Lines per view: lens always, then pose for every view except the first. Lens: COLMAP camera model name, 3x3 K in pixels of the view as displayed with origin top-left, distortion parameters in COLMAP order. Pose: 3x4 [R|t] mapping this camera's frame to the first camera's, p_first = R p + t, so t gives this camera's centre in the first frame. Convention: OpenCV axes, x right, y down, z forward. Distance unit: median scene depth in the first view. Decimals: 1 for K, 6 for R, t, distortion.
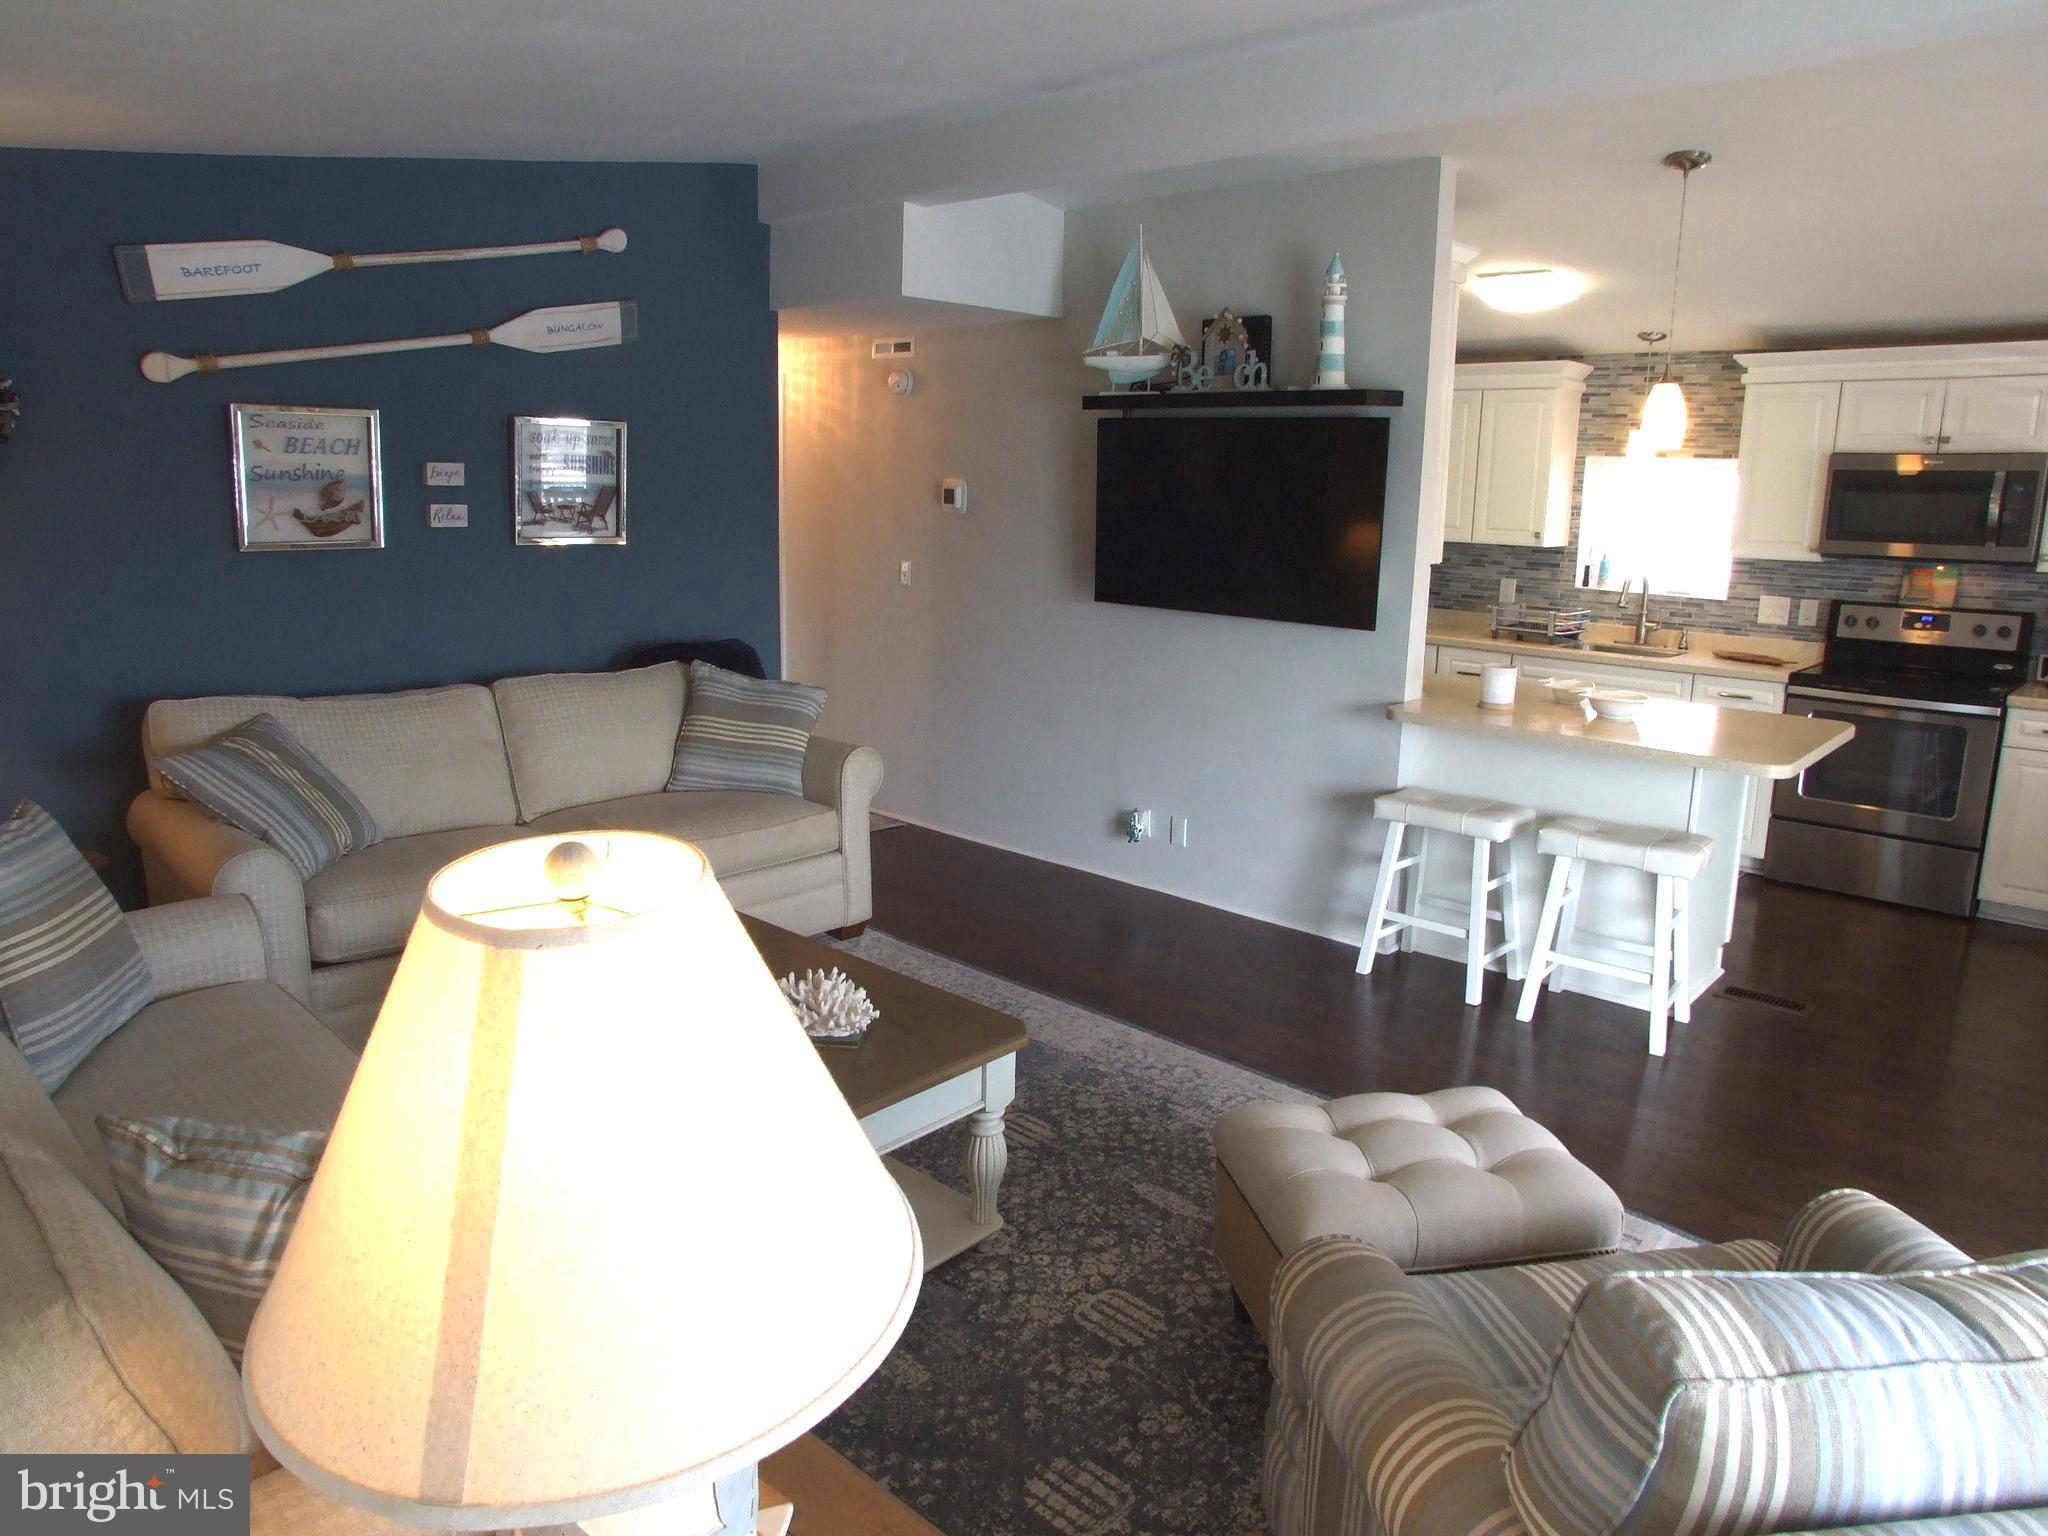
lens RADIAL K [[1337.8, 0, 1014.2], [0, 1337.8, 737.3], [0, 0, 1]] dist [-0.084407, 0.057608]
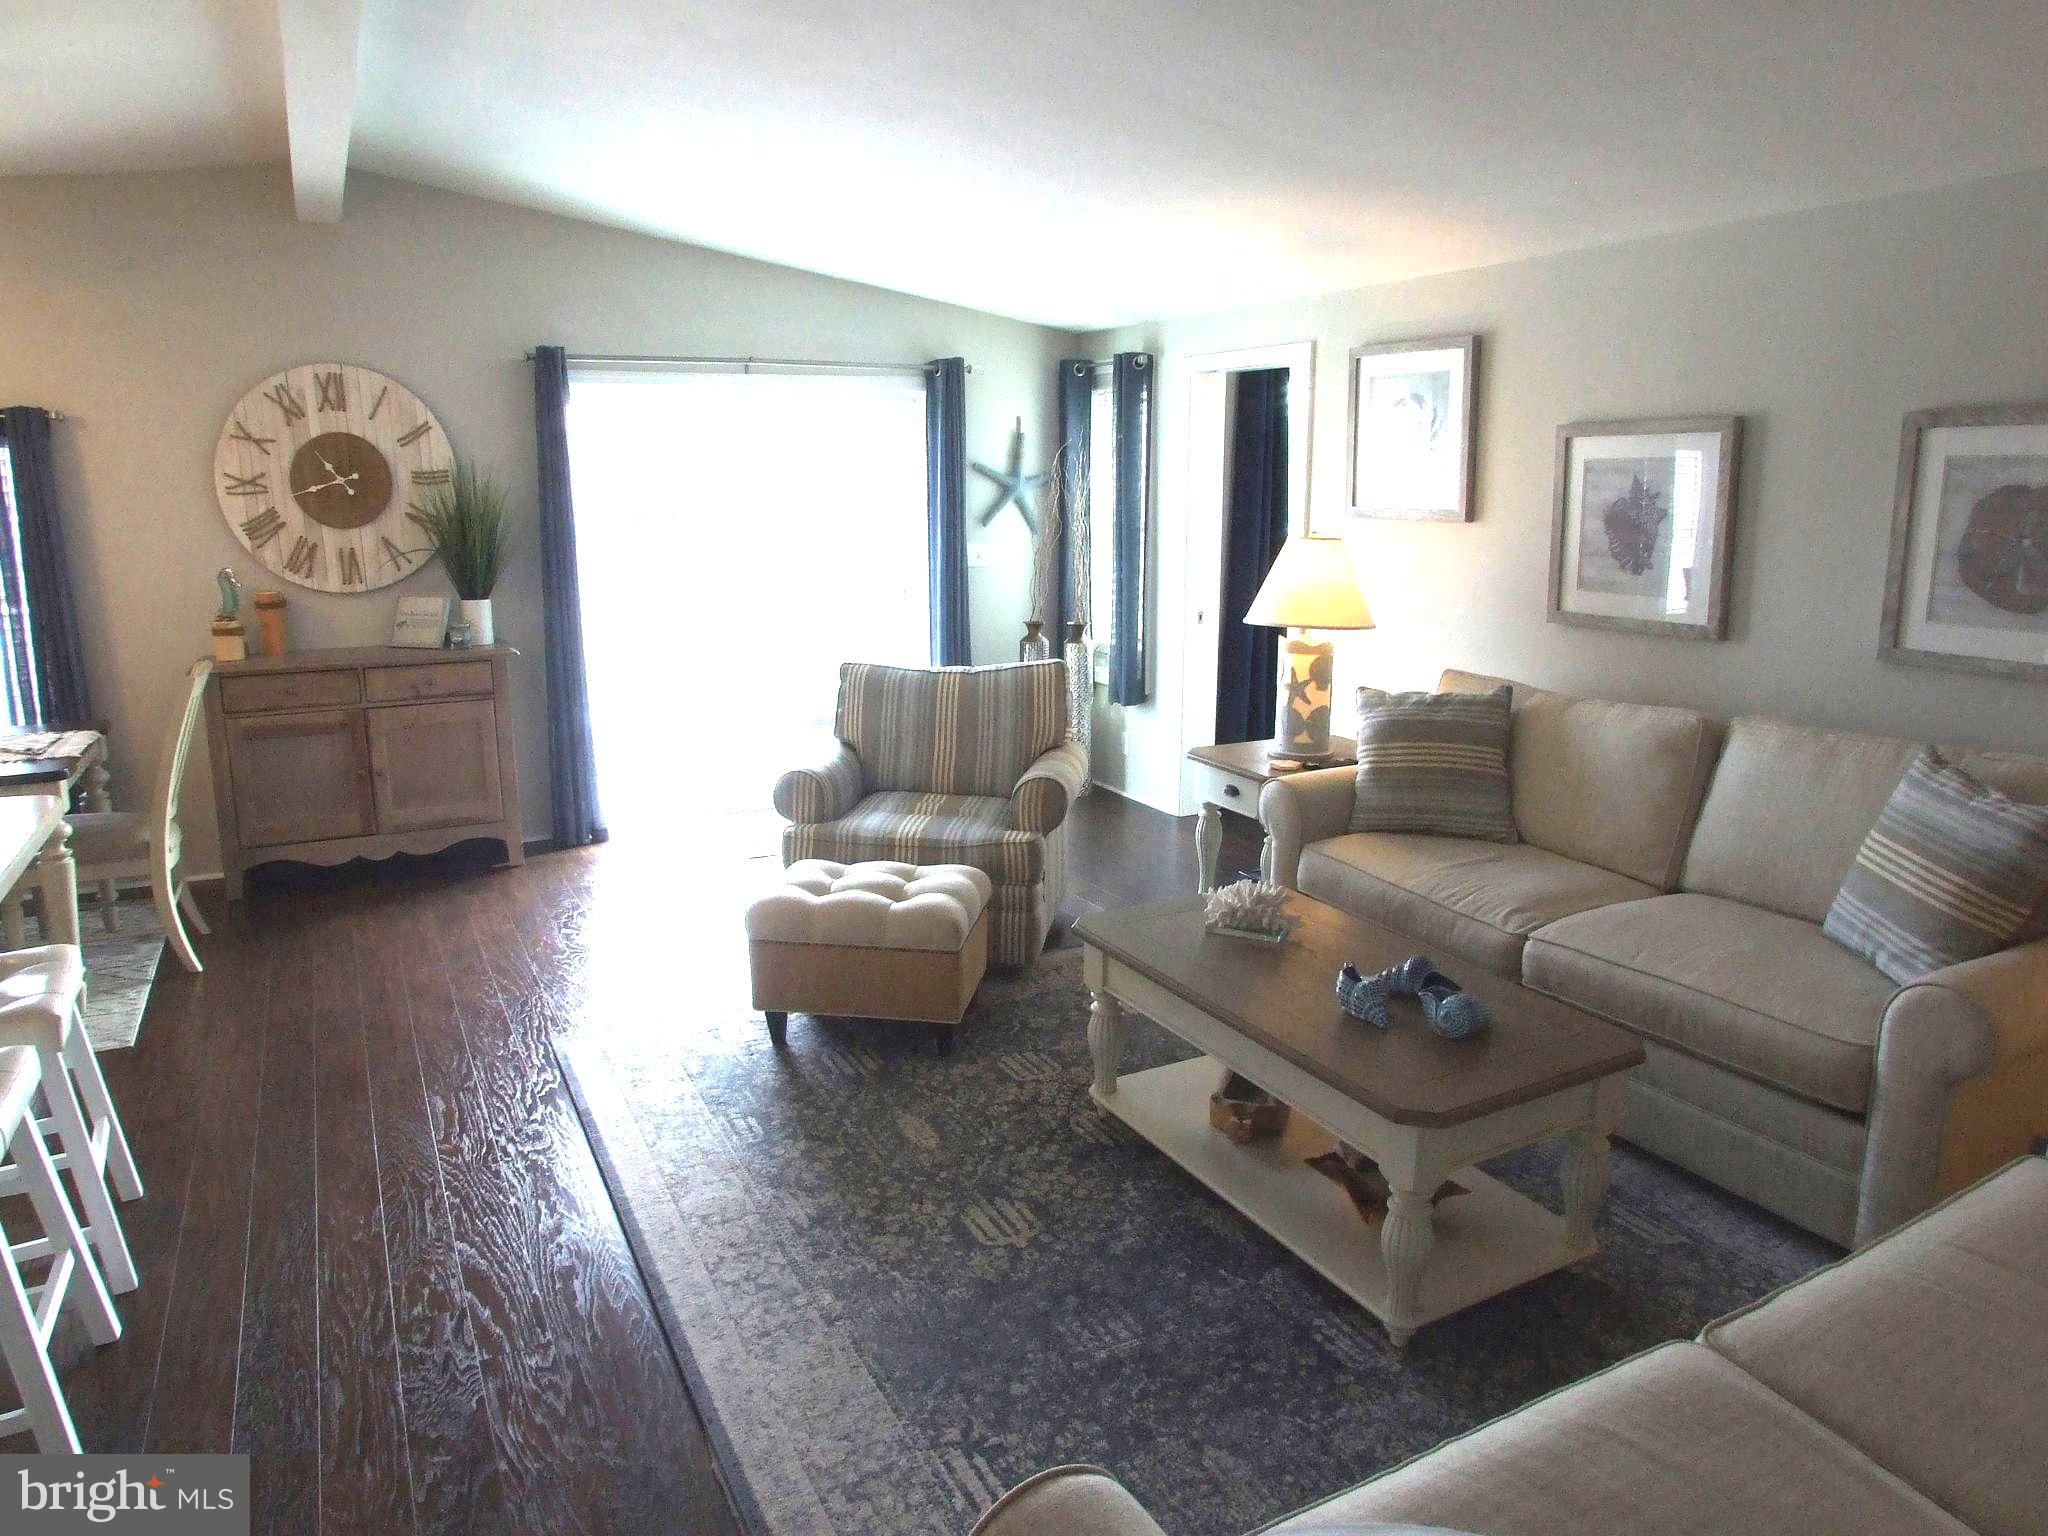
lens RADIAL K [[1337.8, 0, 1014.2], [0, 1337.8, 737.3], [0, 0, 1]] dist [-0.084407, 0.057608]
pose [[-0.943646, -0.083476, 0.320255, -0.170816], [0.041963, 0.929680, 0.365971, -0.210094], [-0.328284, 0.358786, -0.873786, 1.121323]]
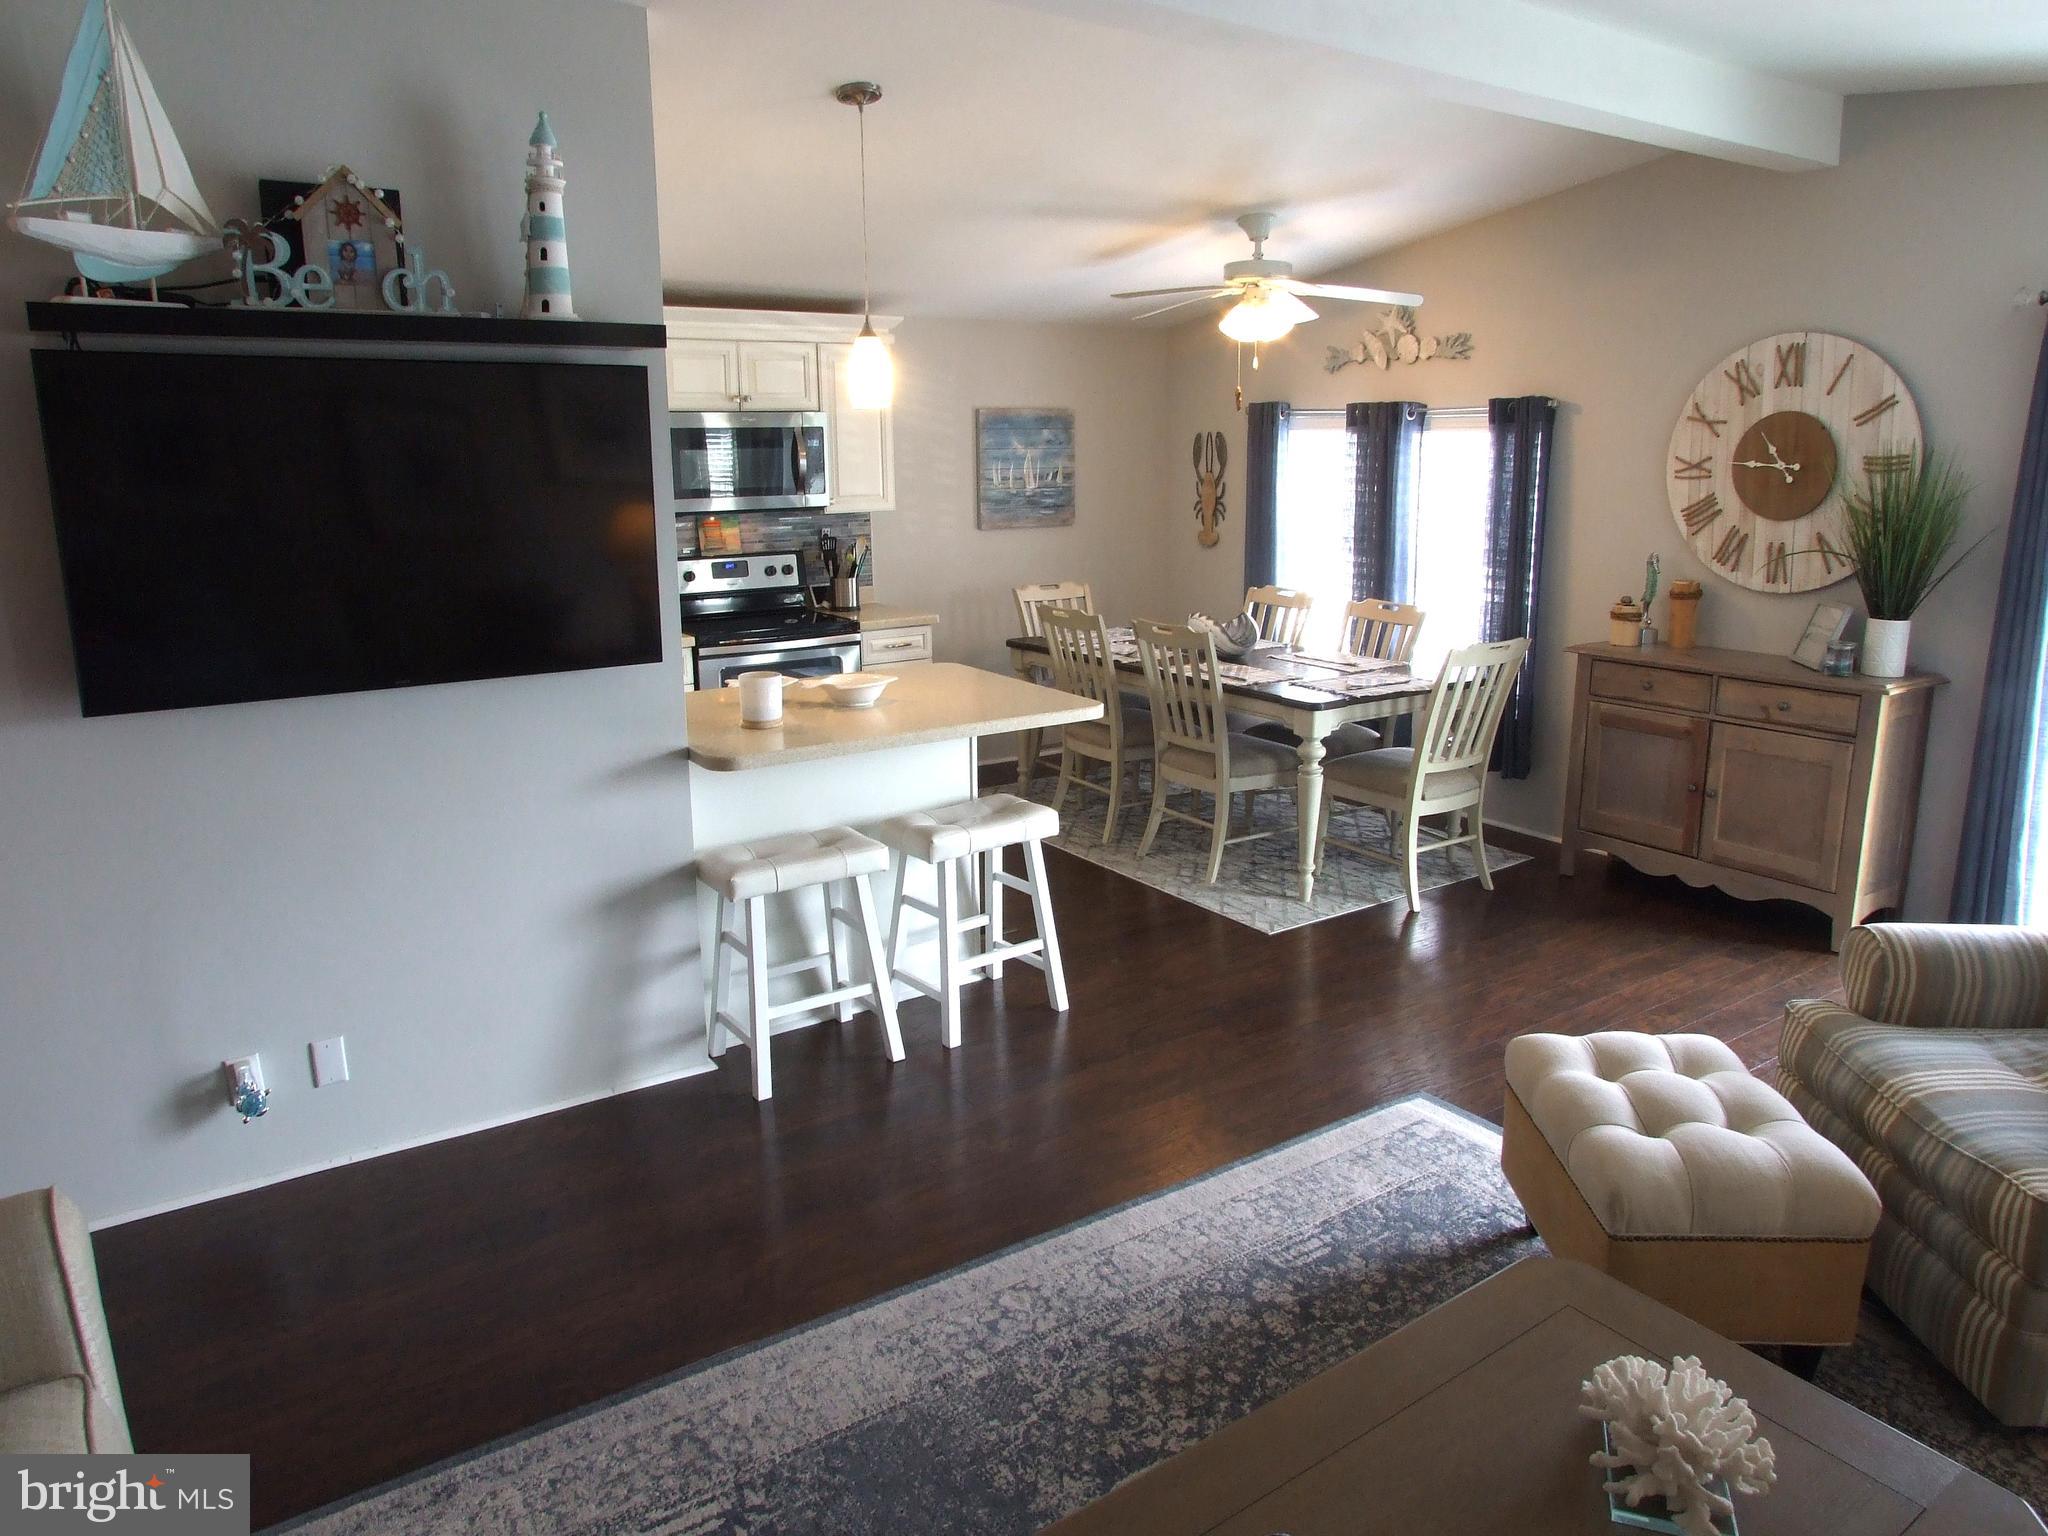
lens RADIAL K [[1337.8, 0, 1014.2], [0, 1337.8, 737.3], [0, 0, 1]] dist [-0.084407, 0.057608]
pose [[0.227345, -0.225574, 0.947328, -0.359104], [0.195843, 0.963517, 0.182429, -0.126122], [-0.953918, 0.144053, 0.263228, 0.587637]]
